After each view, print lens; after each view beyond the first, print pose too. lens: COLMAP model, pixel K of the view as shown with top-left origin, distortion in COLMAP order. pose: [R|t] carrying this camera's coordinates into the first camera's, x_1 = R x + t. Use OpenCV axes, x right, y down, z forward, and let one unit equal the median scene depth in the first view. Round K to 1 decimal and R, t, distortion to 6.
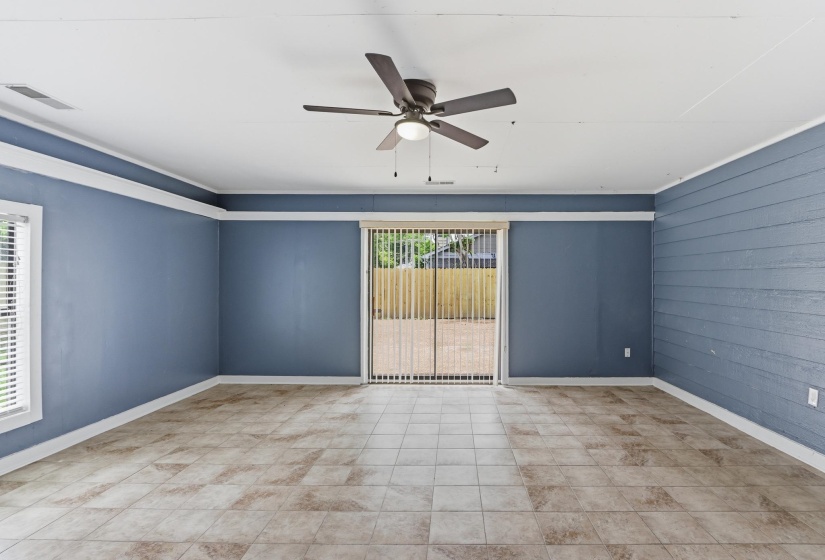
lens RADIAL K [[399.6, 0, 417.8], [0, 399.6, 282.9], [0, 0, 1]] dist [-0.019125, 0.001336]
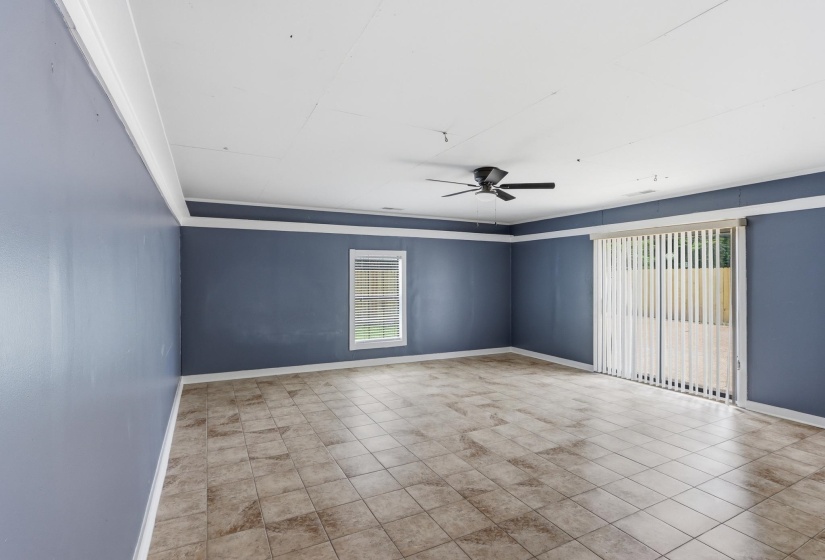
lens RADIAL K [[399.6, 0, 411.1], [0, 399.6, 277.1], [0, 0, 1]] dist [-0.019125, 0.001336]
pose [[0.459650, -0.004769, -0.888087, 0.593567], [-0.006400, 0.999942, -0.008682, -0.012451], [0.888077, 0.009675, 0.459593, -0.015332]]
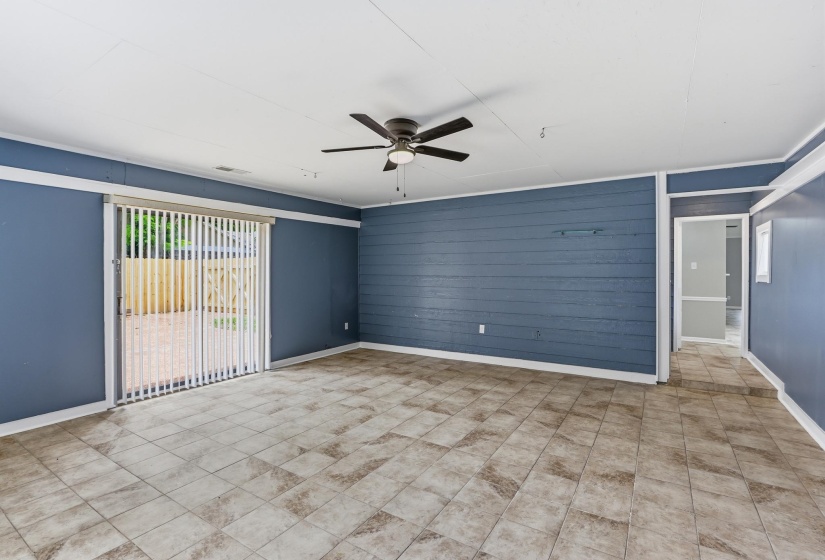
lens RADIAL K [[399.6, 0, 396.5], [0, 399.6, 274.9], [0, 0, 1]] dist [-0.019125, 0.001336]
pose [[0.546471, -0.009670, 0.837422, -0.515443], [0.011431, 0.999926, 0.004087, 0.001648], [-0.837400, 0.007340, 0.546541, 0.139013]]
